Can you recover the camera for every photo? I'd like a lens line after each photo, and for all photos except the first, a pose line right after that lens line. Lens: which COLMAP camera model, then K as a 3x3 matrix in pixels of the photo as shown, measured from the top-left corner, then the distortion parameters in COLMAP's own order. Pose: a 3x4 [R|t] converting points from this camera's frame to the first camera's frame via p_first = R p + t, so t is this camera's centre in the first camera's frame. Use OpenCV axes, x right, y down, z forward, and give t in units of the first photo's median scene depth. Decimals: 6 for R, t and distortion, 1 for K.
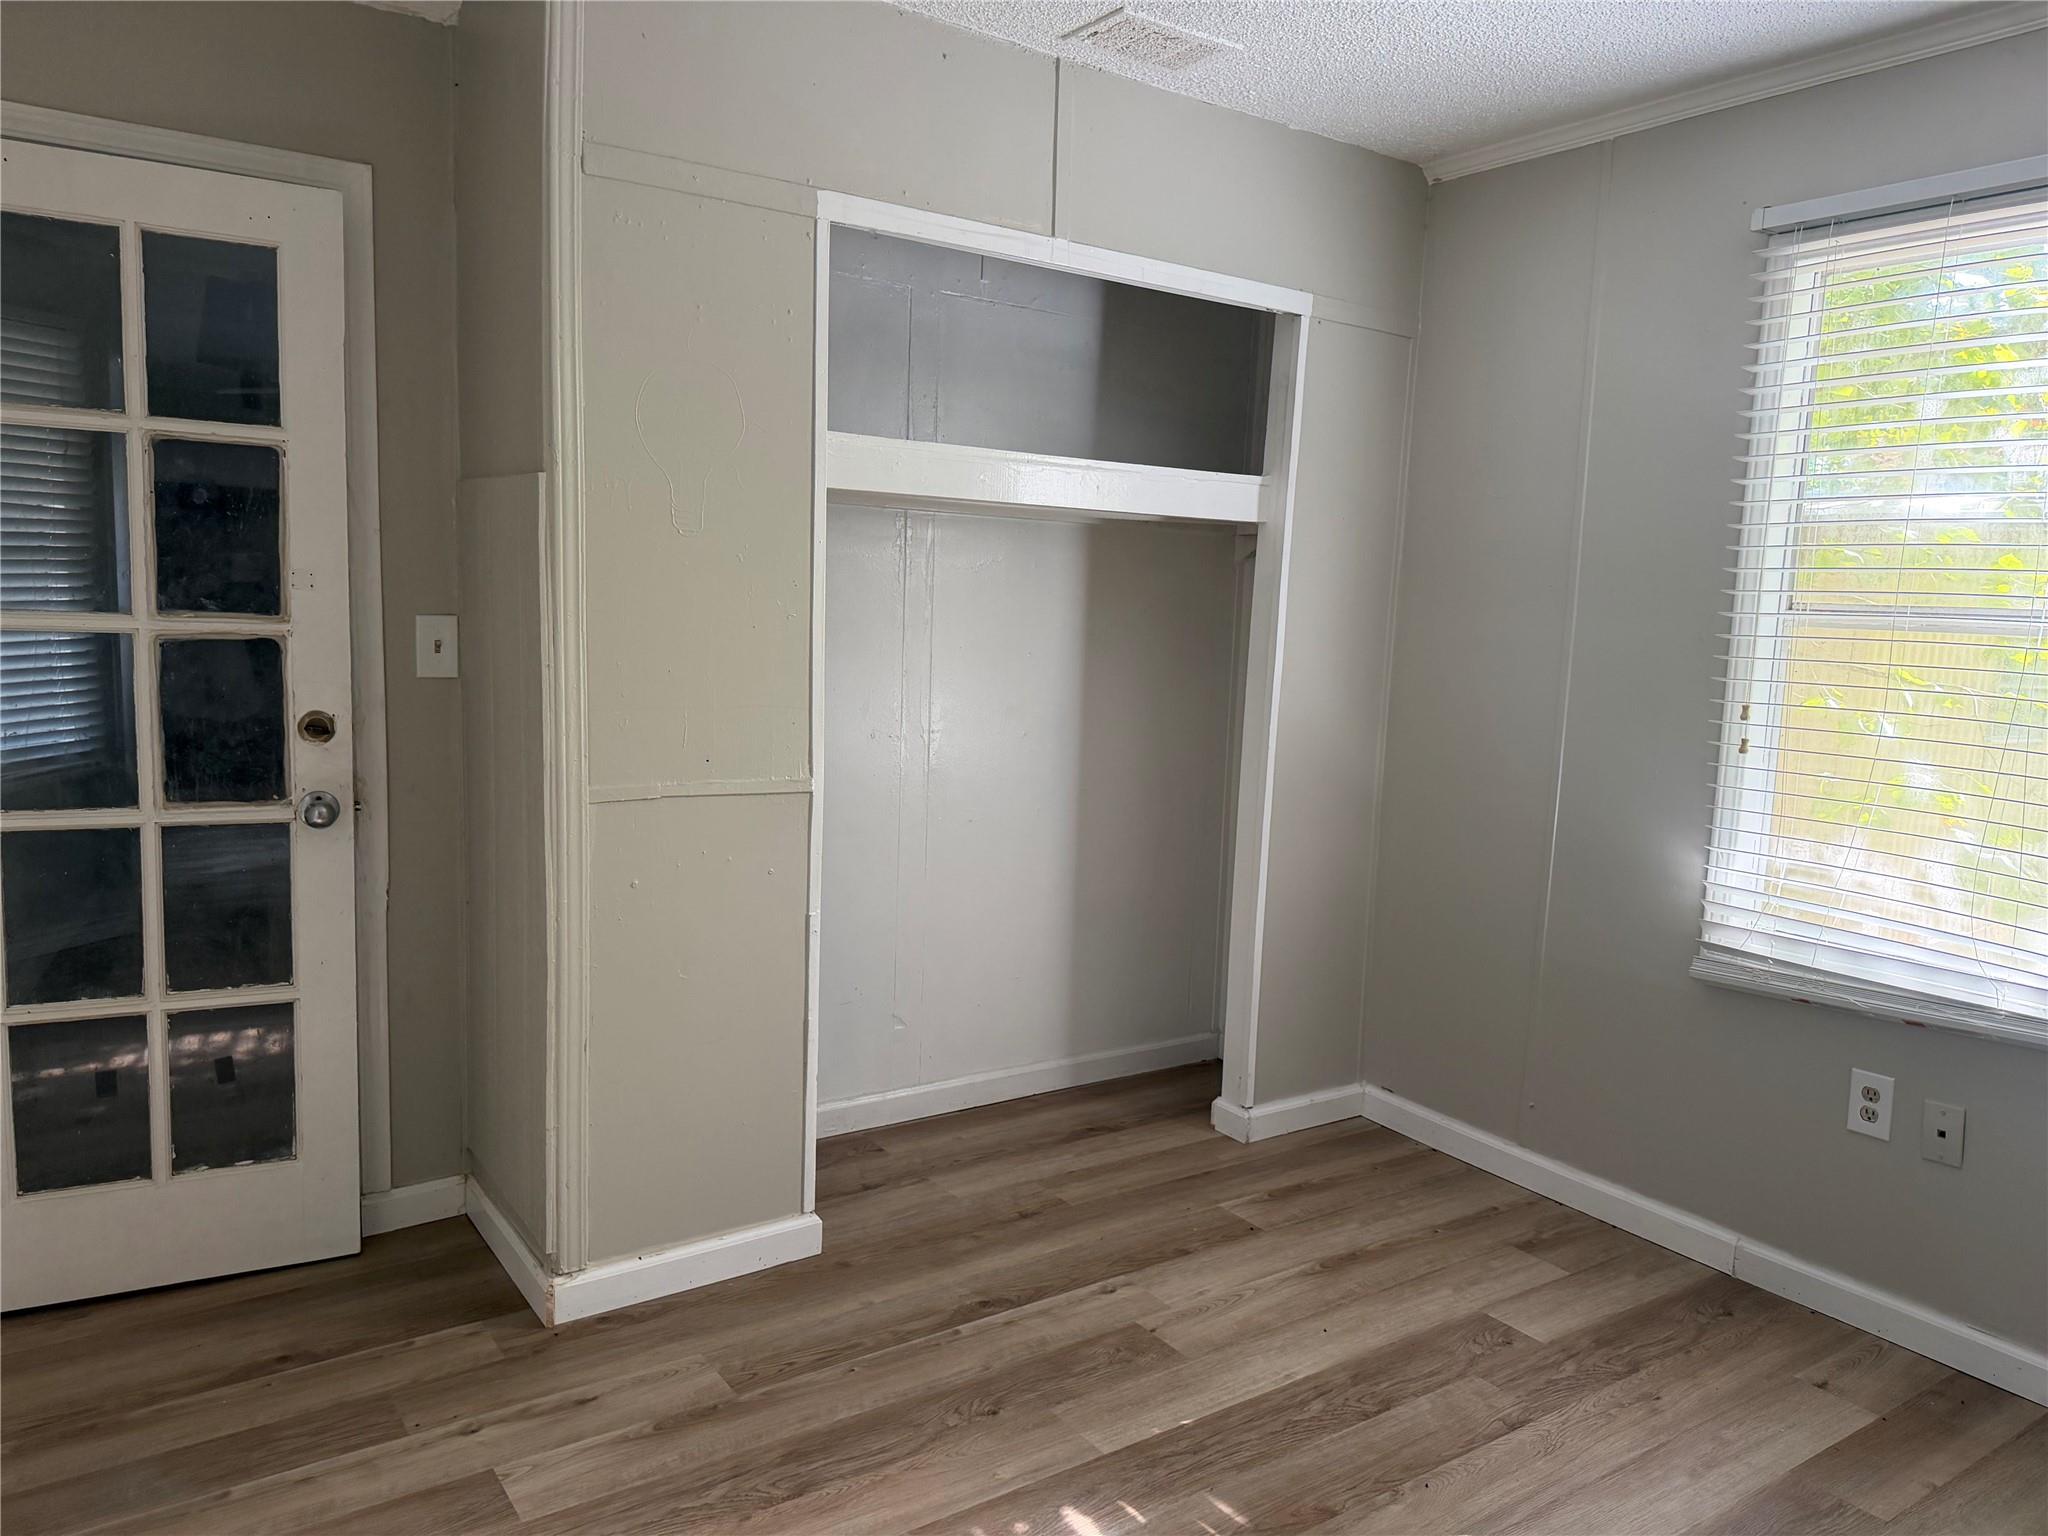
lens RADIAL K [[1453.9, 0, 1026.8], [0, 1453.9, 777.8], [0, 0, 1]] dist [-0.000585, 0.004782]
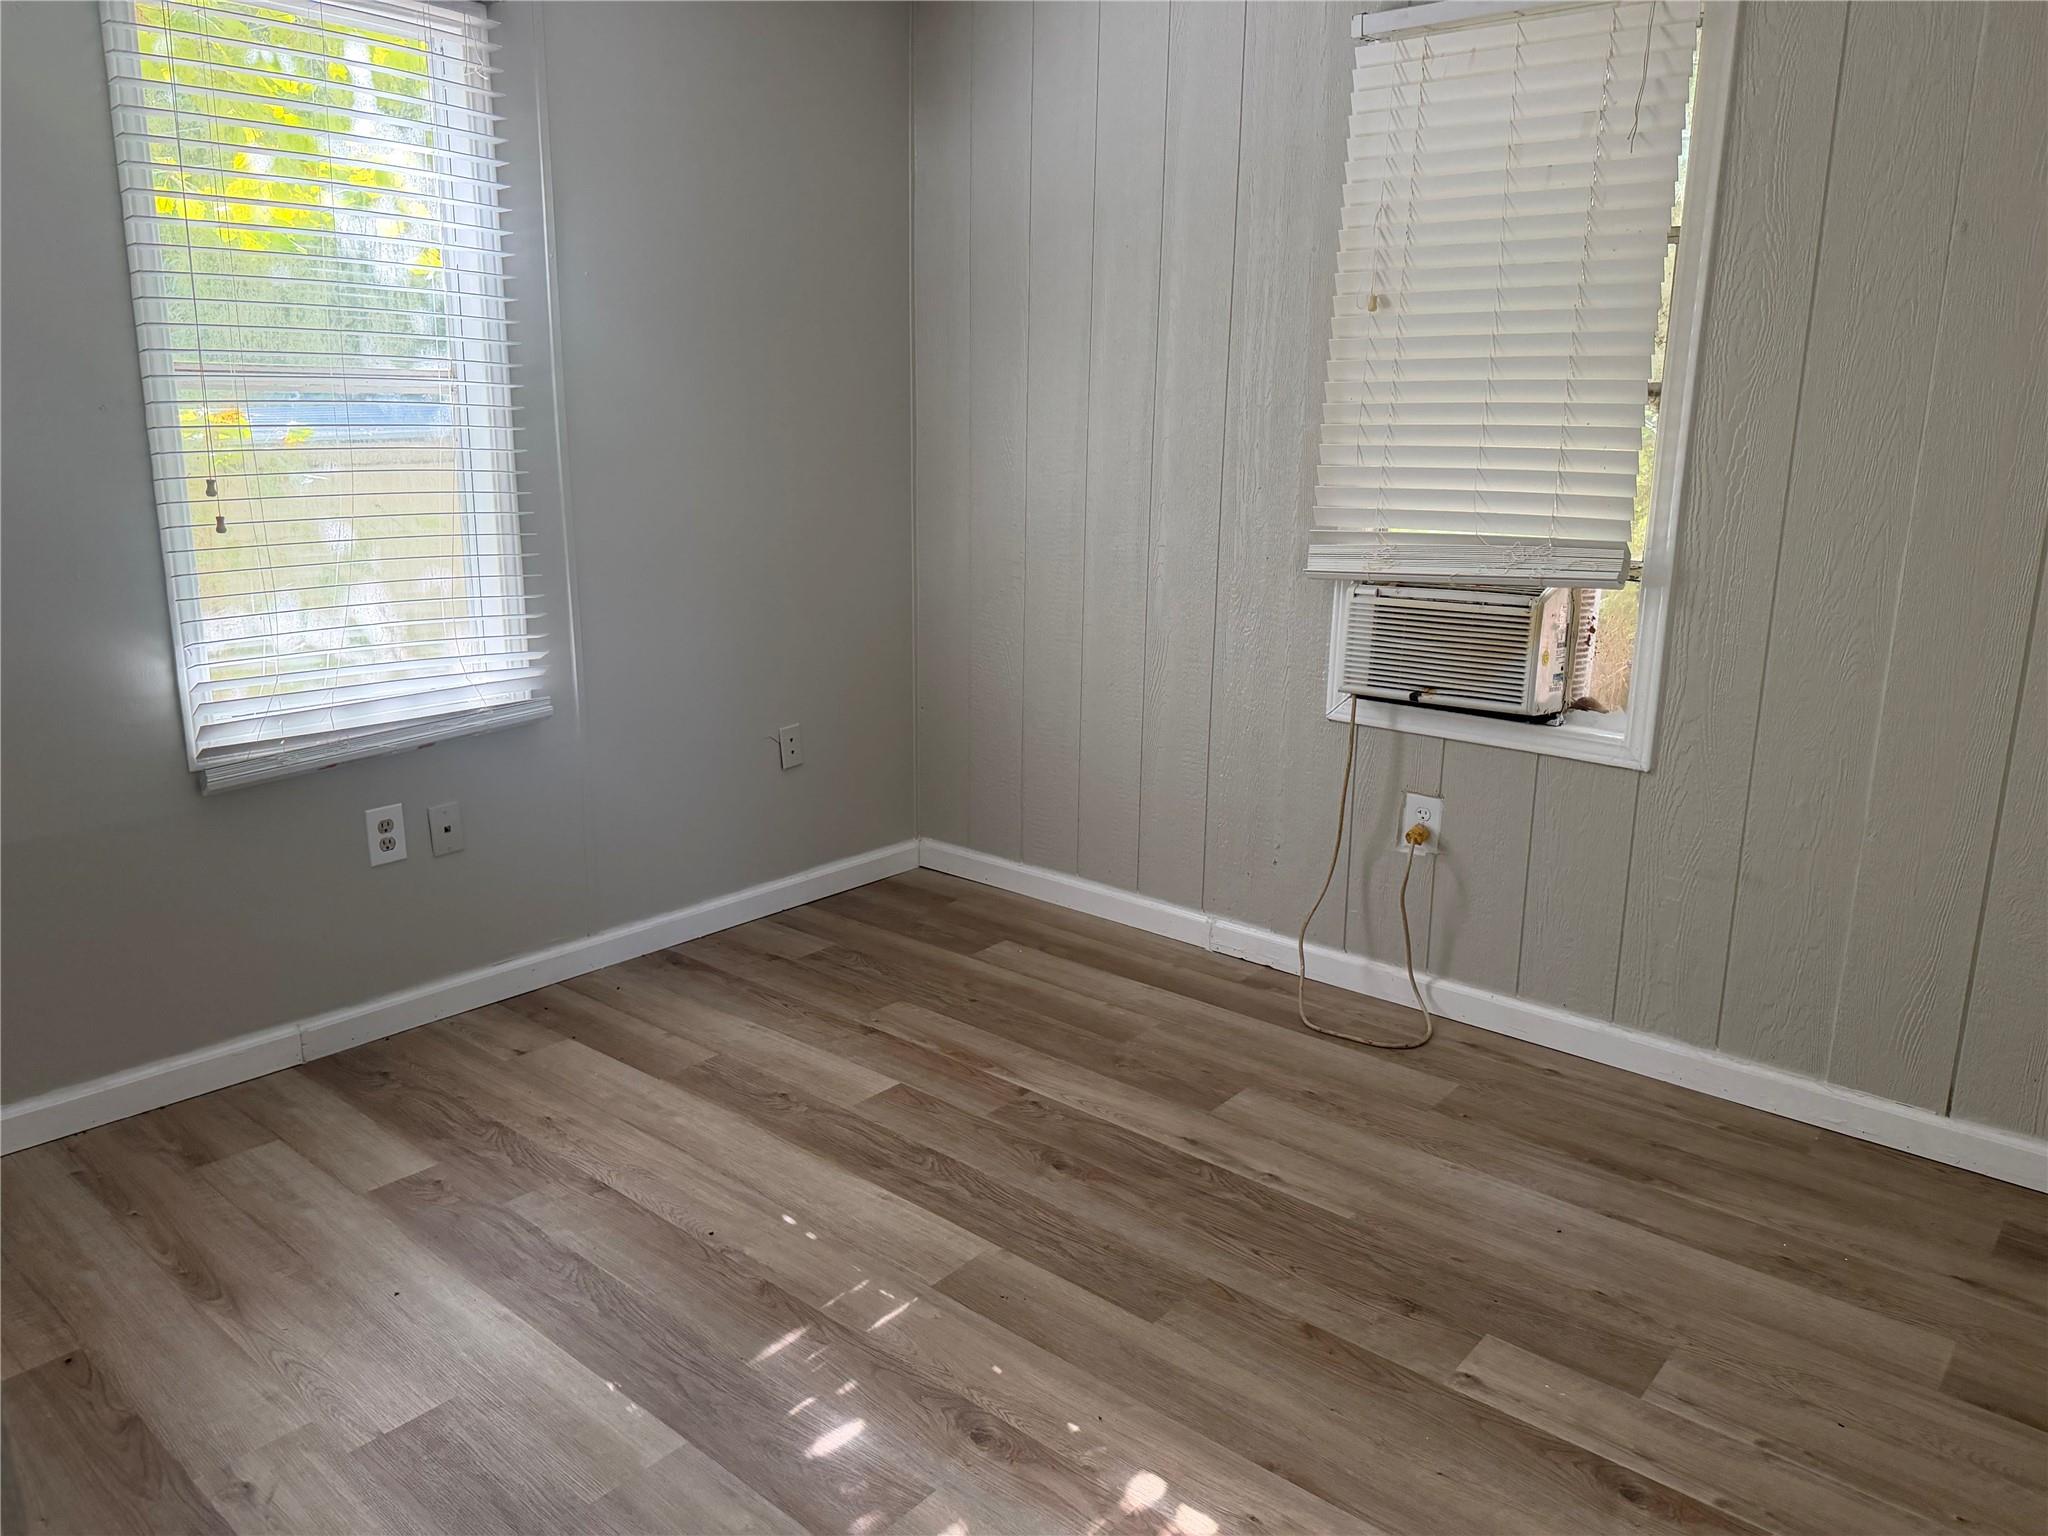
lens RADIAL K [[1453.9, 0, 1028.5], [0, 1453.9, 758.6], [0, 0, 1]] dist [-0.000585, 0.004782]
pose [[-0.248770, -0.269101, 0.930429, -0.543569], [0.096223, 0.949010, 0.300203, -0.112090], [-0.963771, 0.164210, -0.210192, 0.755710]]
